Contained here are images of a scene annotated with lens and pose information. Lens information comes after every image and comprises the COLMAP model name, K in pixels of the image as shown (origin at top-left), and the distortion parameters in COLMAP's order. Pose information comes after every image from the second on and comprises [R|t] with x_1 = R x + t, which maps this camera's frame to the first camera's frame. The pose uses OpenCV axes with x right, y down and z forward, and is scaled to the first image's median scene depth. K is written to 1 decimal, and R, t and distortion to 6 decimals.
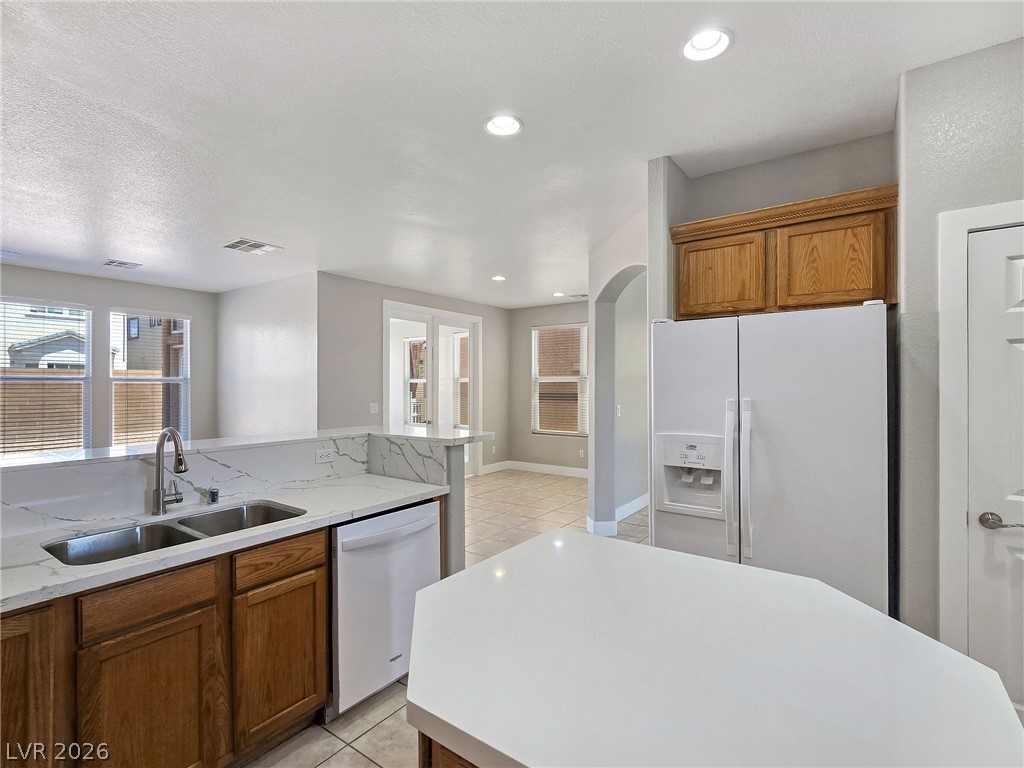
lens RADIAL K [[491.8, 0, 497.9], [0, 491.8, 386.5], [0, 0, 1]] dist [-0.002402, -0.000085]
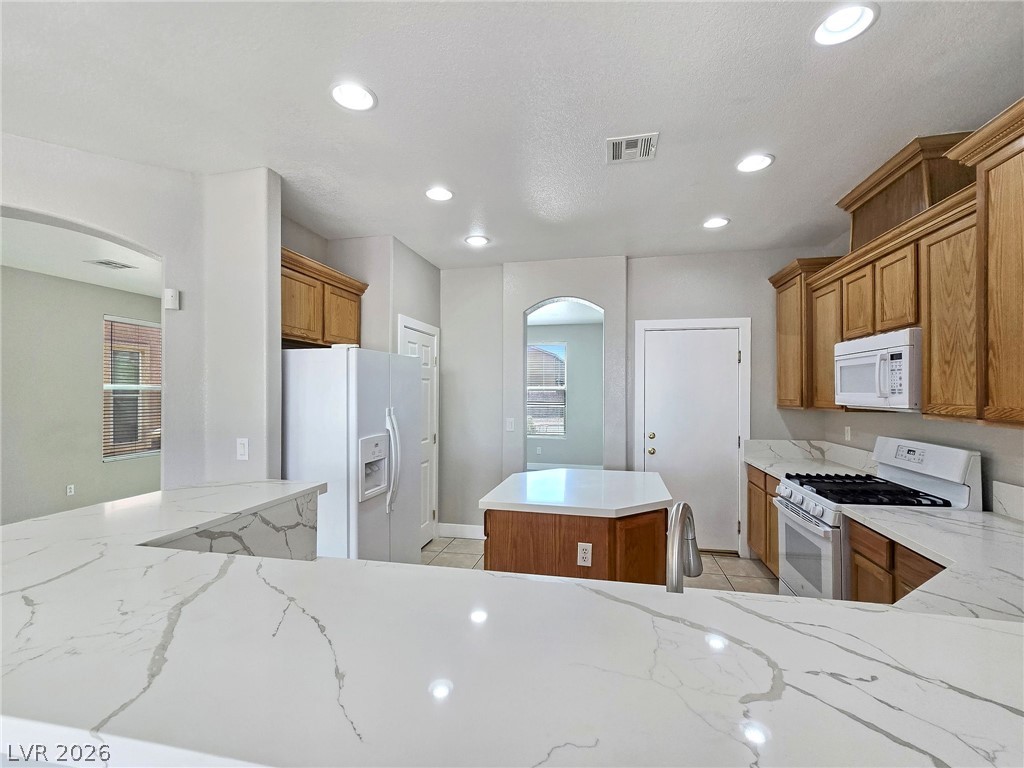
lens RADIAL K [[453.7, 0, 512.7], [0, 453.7, 390.6], [0, 0, 1]] dist [-0.000209, -0.000337]
pose [[-0.410899, 0.003935, 0.911672, -0.803194], [0.002001, 0.999992, -0.003414, -0.018582], [-0.911679, 0.000421, -0.410904, 1.053803]]
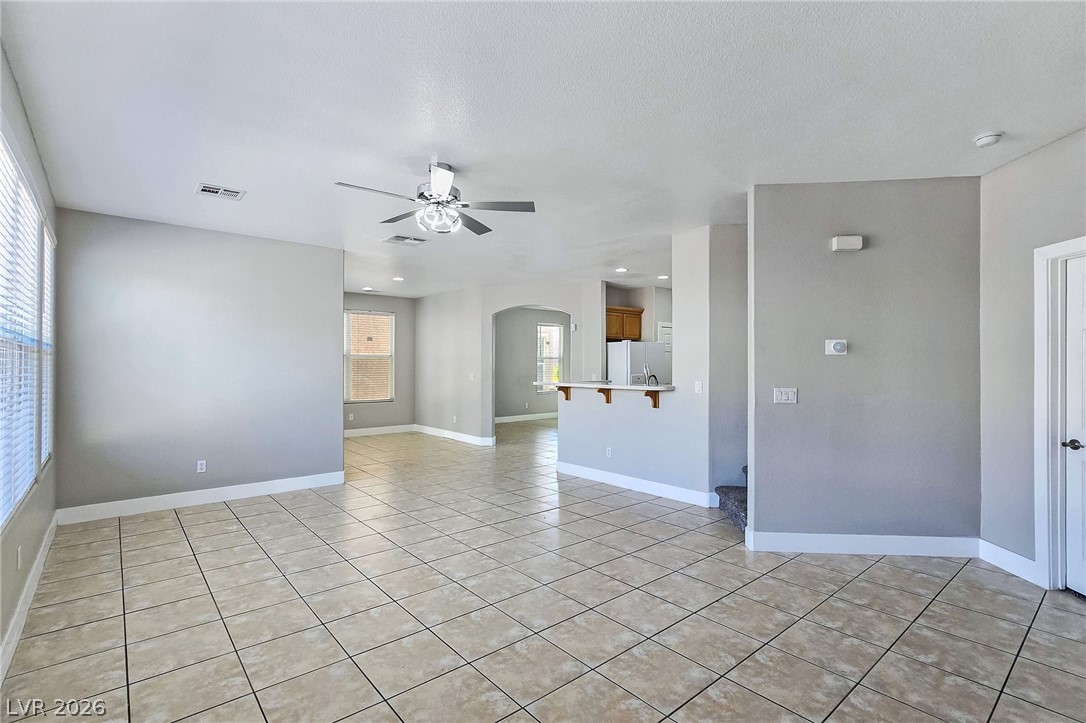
lens RADIAL K [[506.6, 0, 544.9], [0, 506.6, 379.4], [0, 0, 1]] dist [0.001379, 0.000231]
pose [[0.223222, -0.023181, 0.974492, -2.906207], [0.001125, 0.999723, 0.023524, 0.040241], [-0.974767, -0.004155, 0.223186, 0.762435]]
